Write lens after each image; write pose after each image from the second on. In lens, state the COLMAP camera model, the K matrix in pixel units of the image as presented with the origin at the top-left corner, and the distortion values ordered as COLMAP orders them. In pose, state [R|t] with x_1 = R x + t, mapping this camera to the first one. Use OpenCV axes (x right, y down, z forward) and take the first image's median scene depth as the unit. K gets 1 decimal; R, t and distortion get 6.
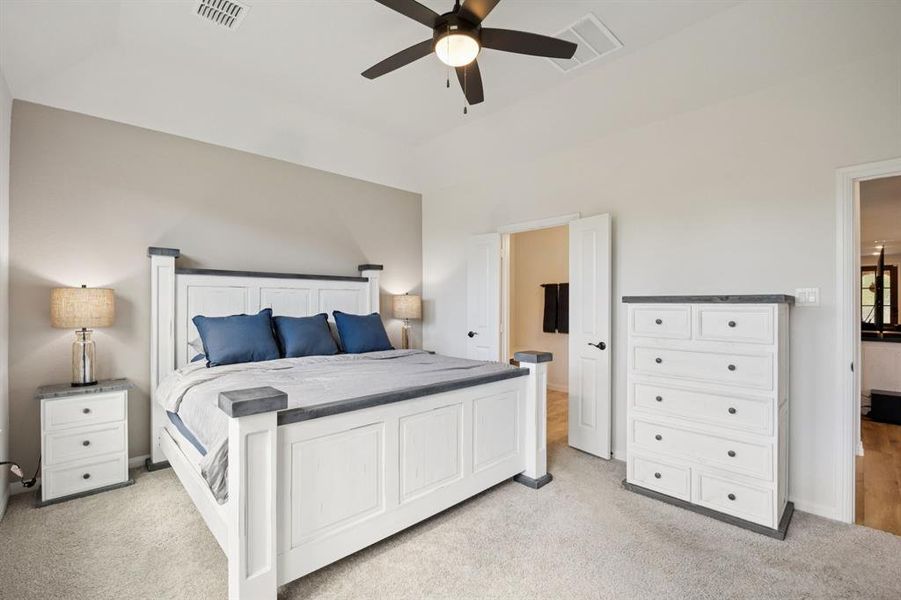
lens RADIAL K [[399.3, 0, 450.5], [0, 399.3, 300.0], [0, 0, 1]] dist [-0.000763, -0.004148]
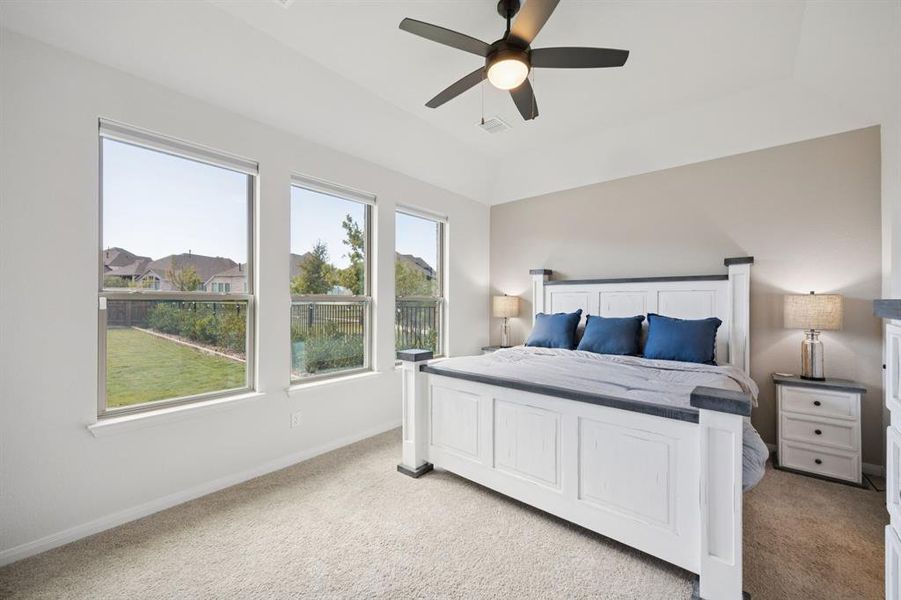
lens RADIAL K [[346.0, 0, 447.4], [0, 346.0, 299.8], [0, 0, 1]] dist [0.001456, -0.000179]
pose [[0.107234, -0.004813, -0.994222, 0.576581], [0.004432, 0.999981, -0.004362, -0.005229], [0.994224, -0.003938, 0.107254, 0.459836]]
